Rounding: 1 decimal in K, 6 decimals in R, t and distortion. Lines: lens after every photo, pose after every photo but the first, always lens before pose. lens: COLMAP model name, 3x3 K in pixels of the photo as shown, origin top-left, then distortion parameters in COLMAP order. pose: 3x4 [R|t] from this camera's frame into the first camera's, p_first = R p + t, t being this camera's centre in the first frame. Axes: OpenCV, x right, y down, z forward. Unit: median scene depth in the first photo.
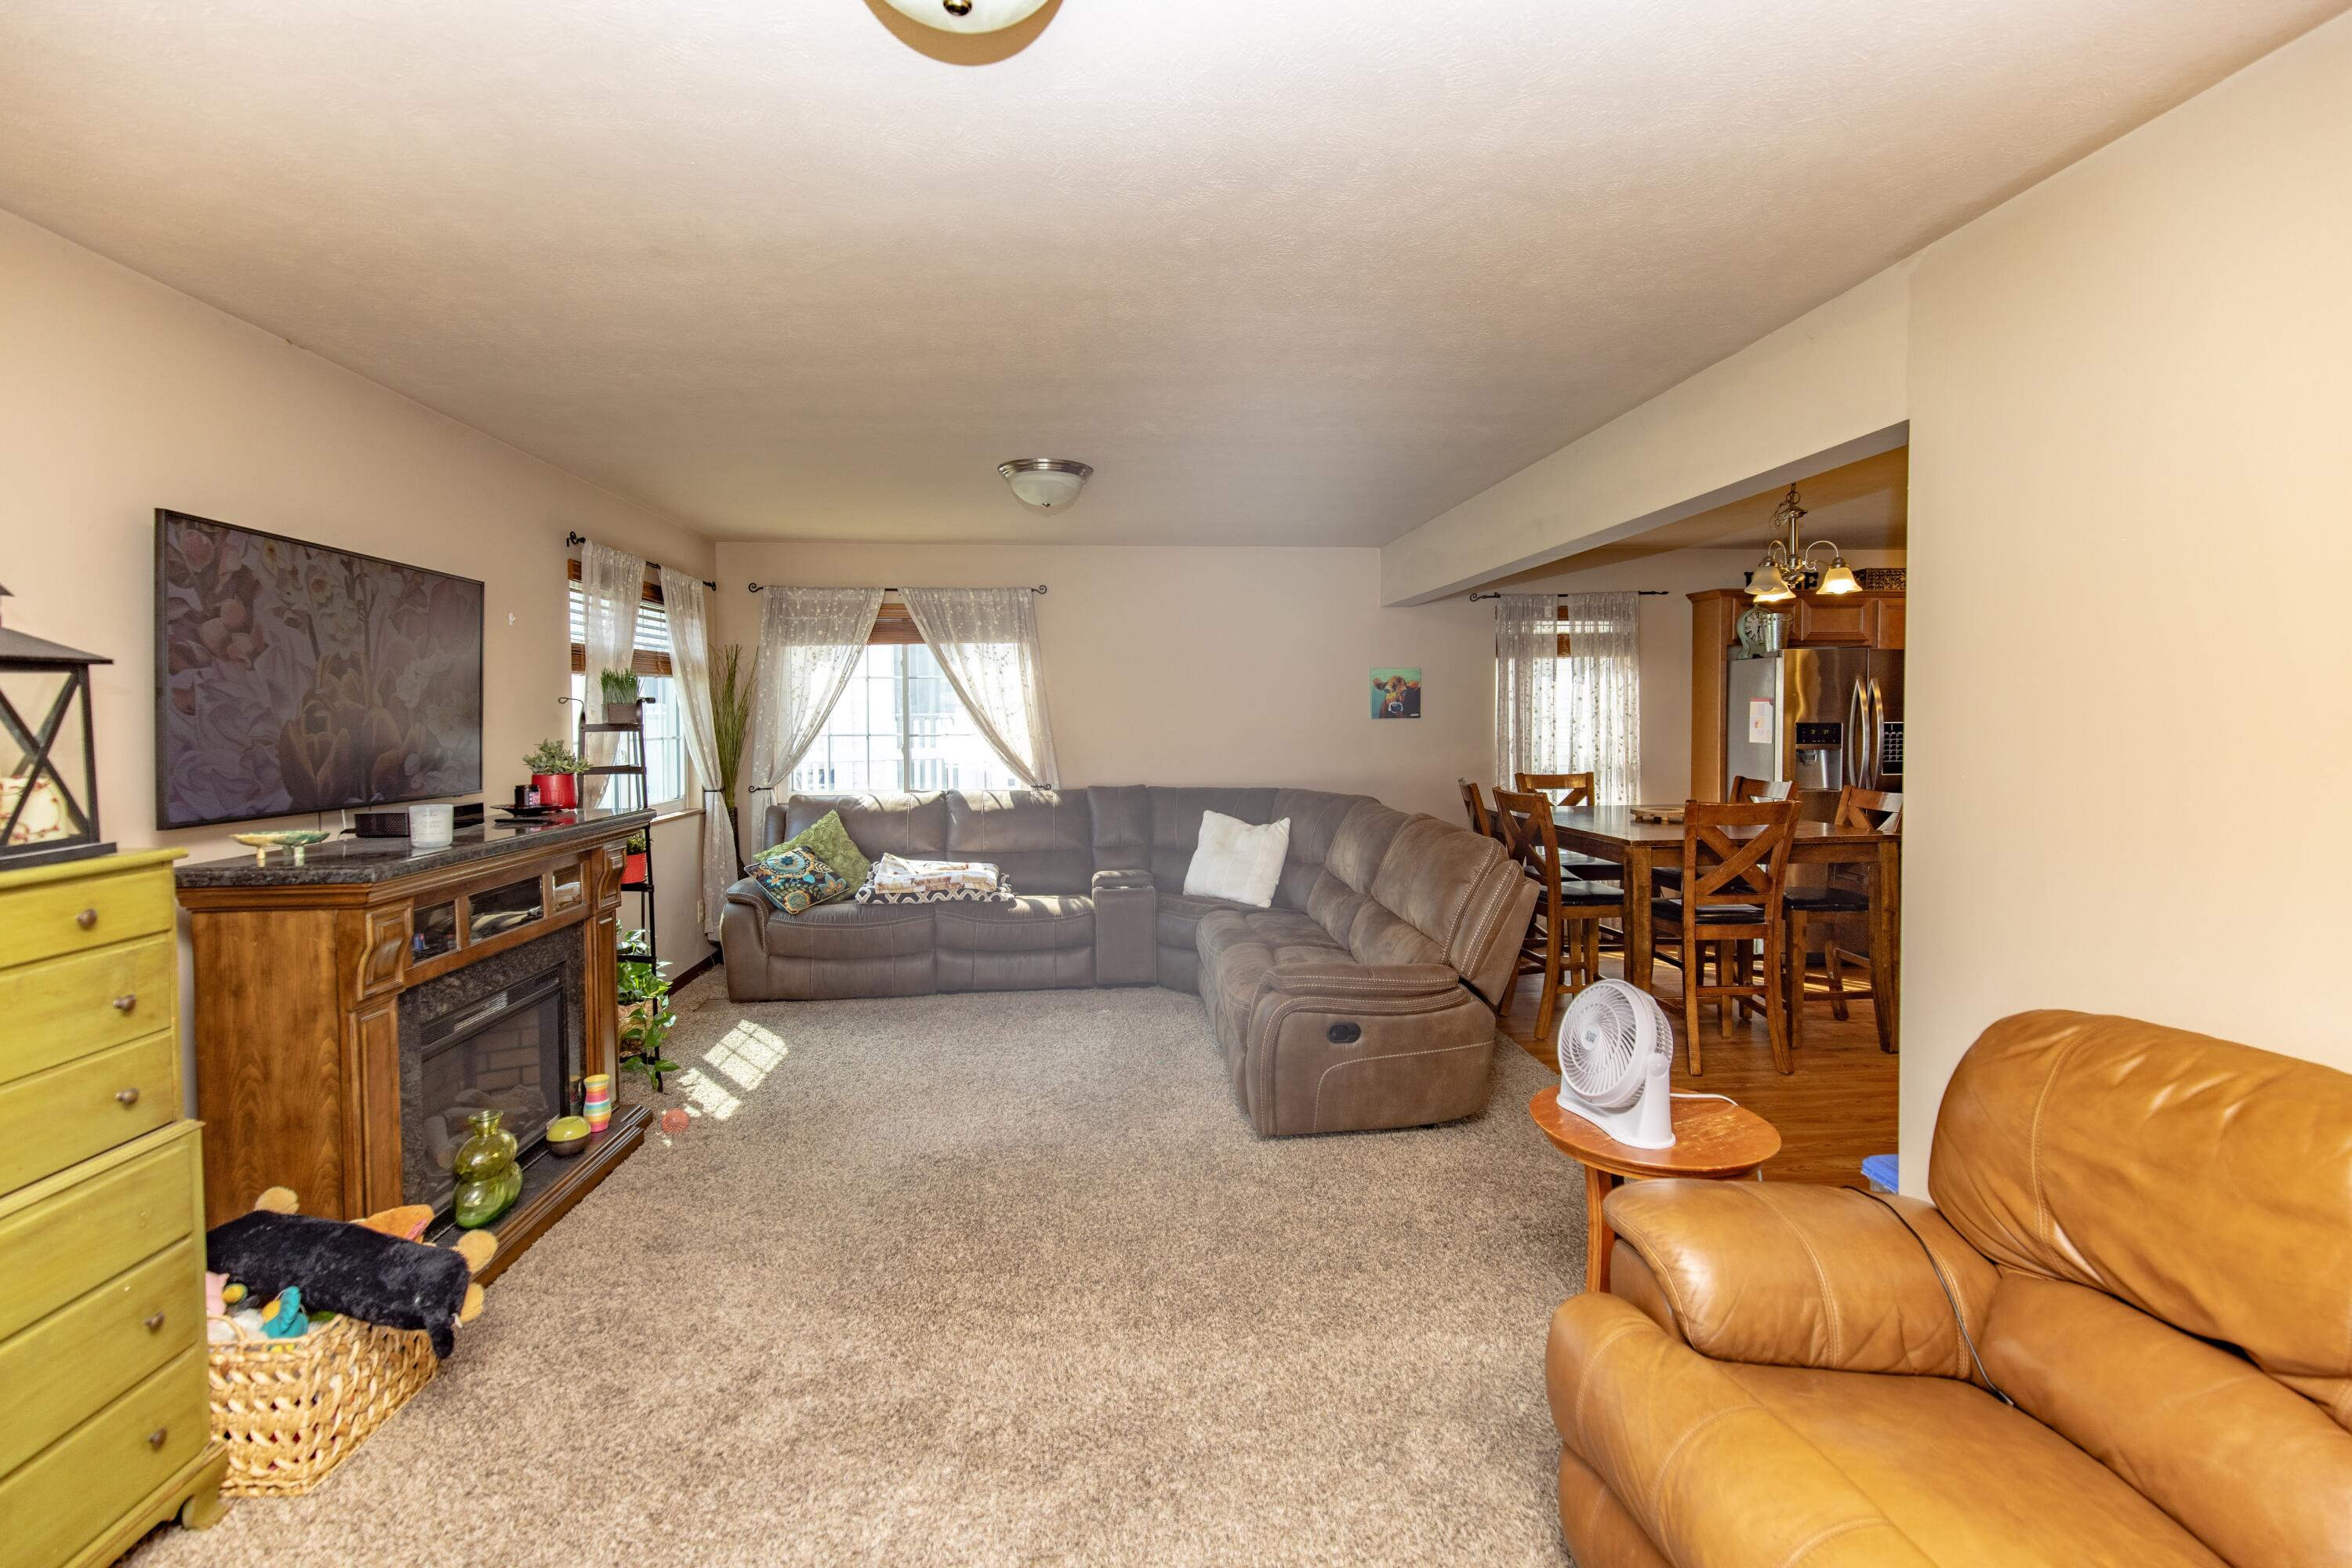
lens RADIAL K [[1082.4, 0, 1151.6], [0, 1082.4, 737.4], [0, 0, 1]] dist [-0.001487, 0.000010]
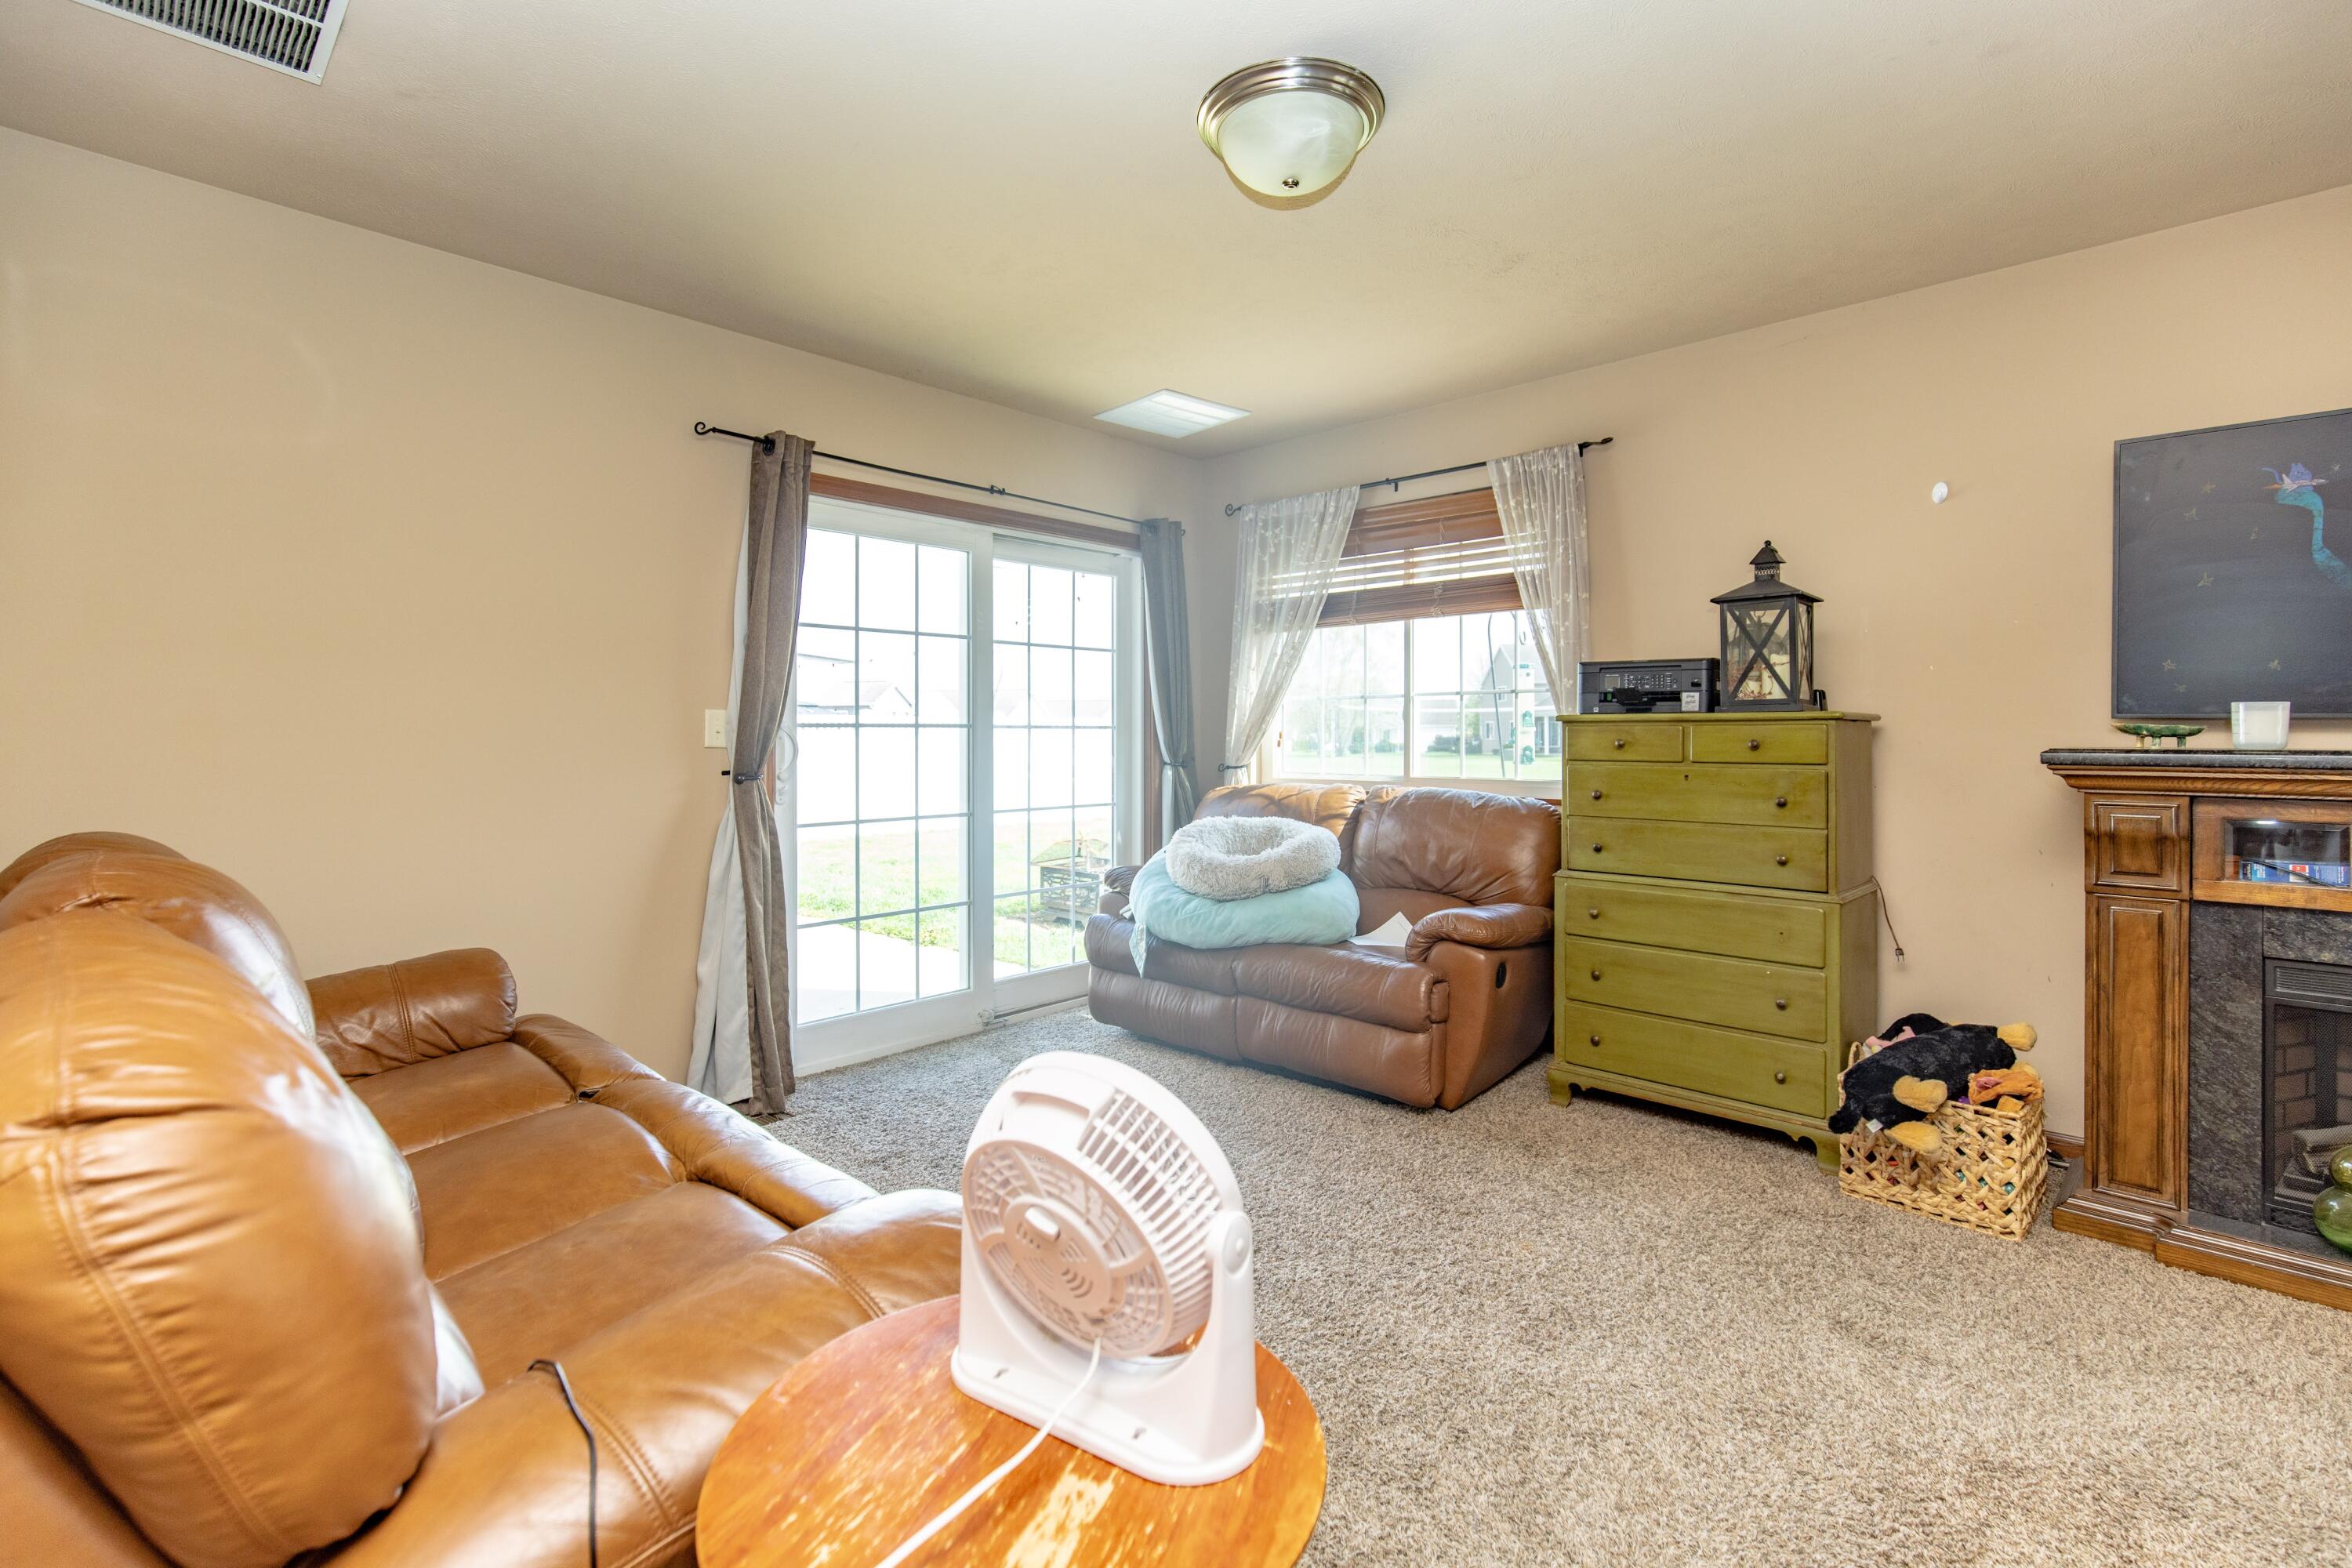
lens RADIAL K [[1076.4, 0, 1180.3], [0, 1076.4, 735.7], [0, 0, 1]] dist [0.007227, 0.000607]
pose [[-0.740354, 0.006881, -0.672182, 0.249522], [-0.010262, 0.999715, 0.021537, 0.037038], [0.672139, 0.022843, -0.740073, 0.486688]]
